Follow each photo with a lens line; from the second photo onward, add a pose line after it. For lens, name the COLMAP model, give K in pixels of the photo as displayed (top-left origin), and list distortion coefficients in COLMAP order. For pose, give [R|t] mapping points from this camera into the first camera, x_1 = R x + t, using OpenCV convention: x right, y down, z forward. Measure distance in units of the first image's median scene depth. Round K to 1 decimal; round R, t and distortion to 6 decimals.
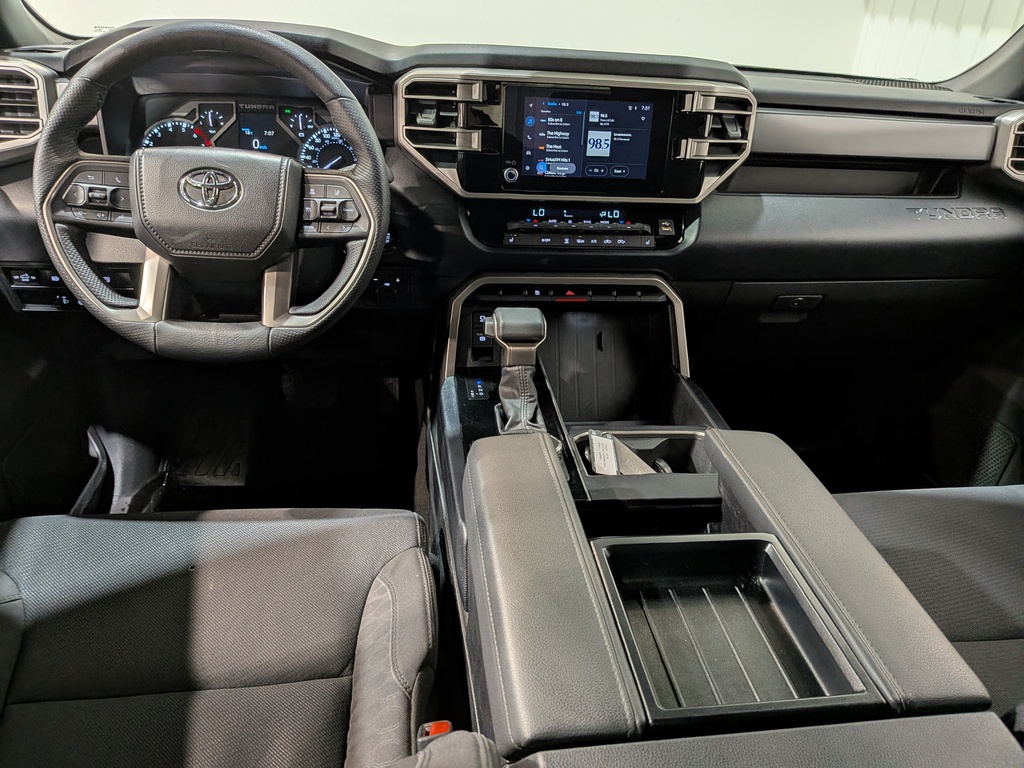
lens RADIAL K [[749.2, 0, 520.2], [0, 749.2, 399.4], [0, 0, 1]] dist [0.021740, -0.047475]
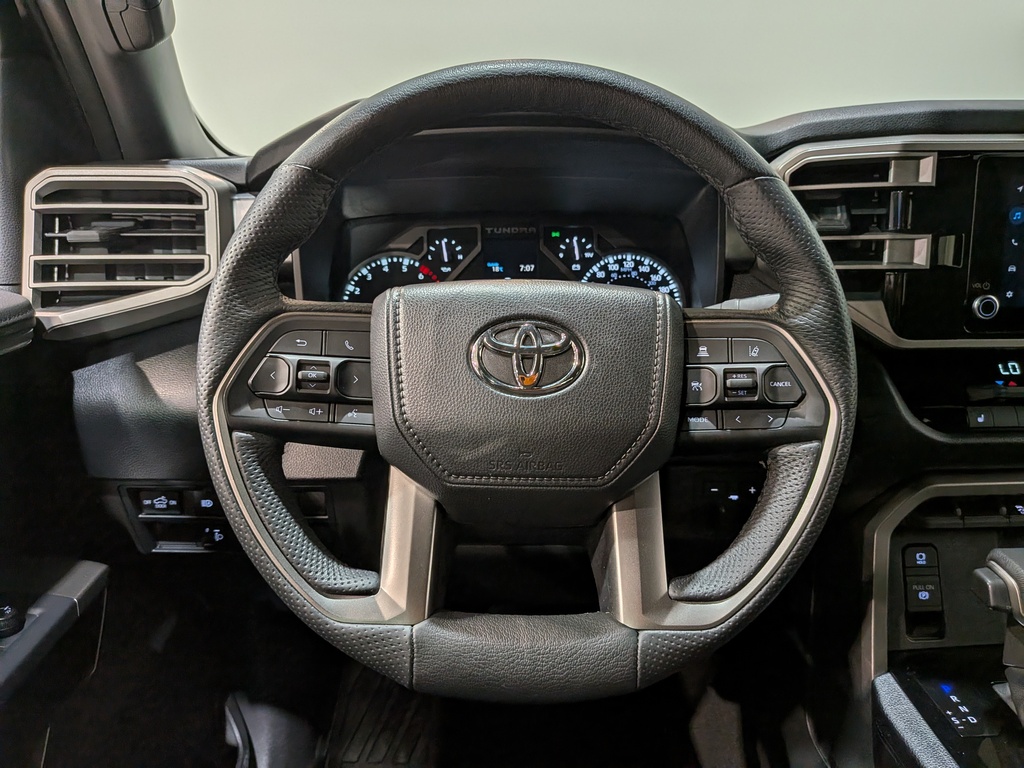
lens RADIAL K [[749.2, 0, 512.0], [0, 749.2, 393.5], [0, 0, 1]] dist [0.021740, -0.047475]
pose [[0.991473, -0.034610, -0.125633, -0.292801], [0.008713, 0.979536, -0.201081, -0.124553], [0.130022, 0.198272, 0.971485, 0.415993]]
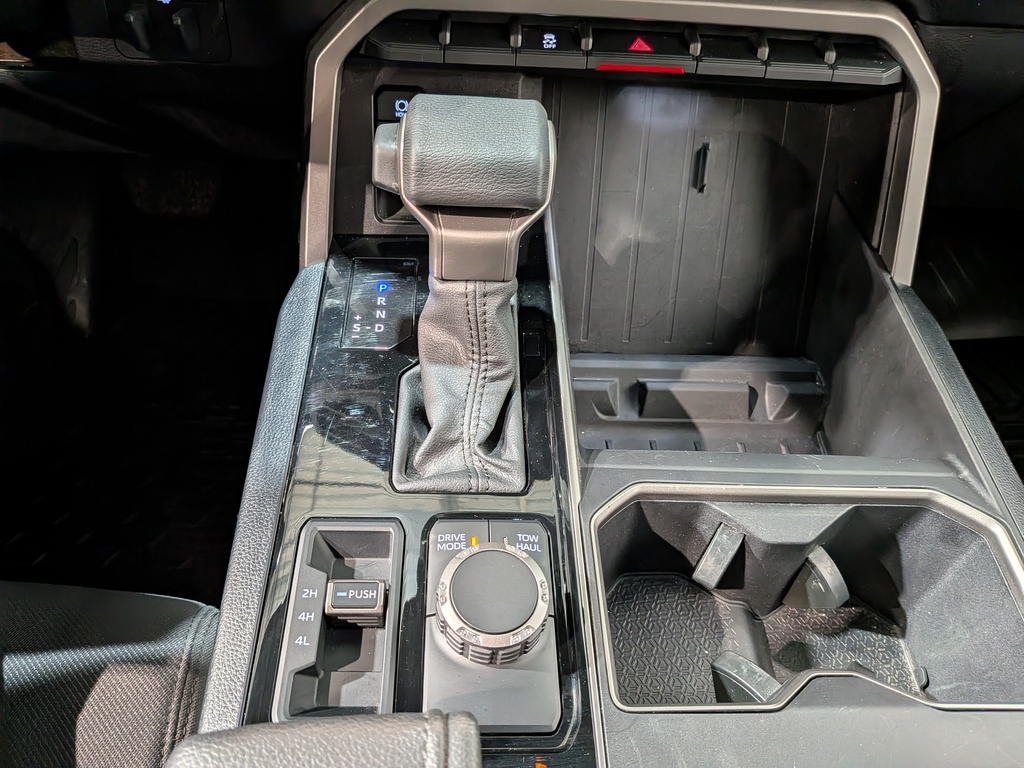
lens RADIAL K [[738.8, 0, 499.0], [0, 738.8, 402.2], [0, 0, 1]] dist [-0.004886, -0.017707]
pose [[0.992851, 0.088431, -0.080165, 0.044792], [-0.052099, 0.925350, 0.375516, -0.118964], [0.107388, -0.368655, 0.923342, 0.631869]]
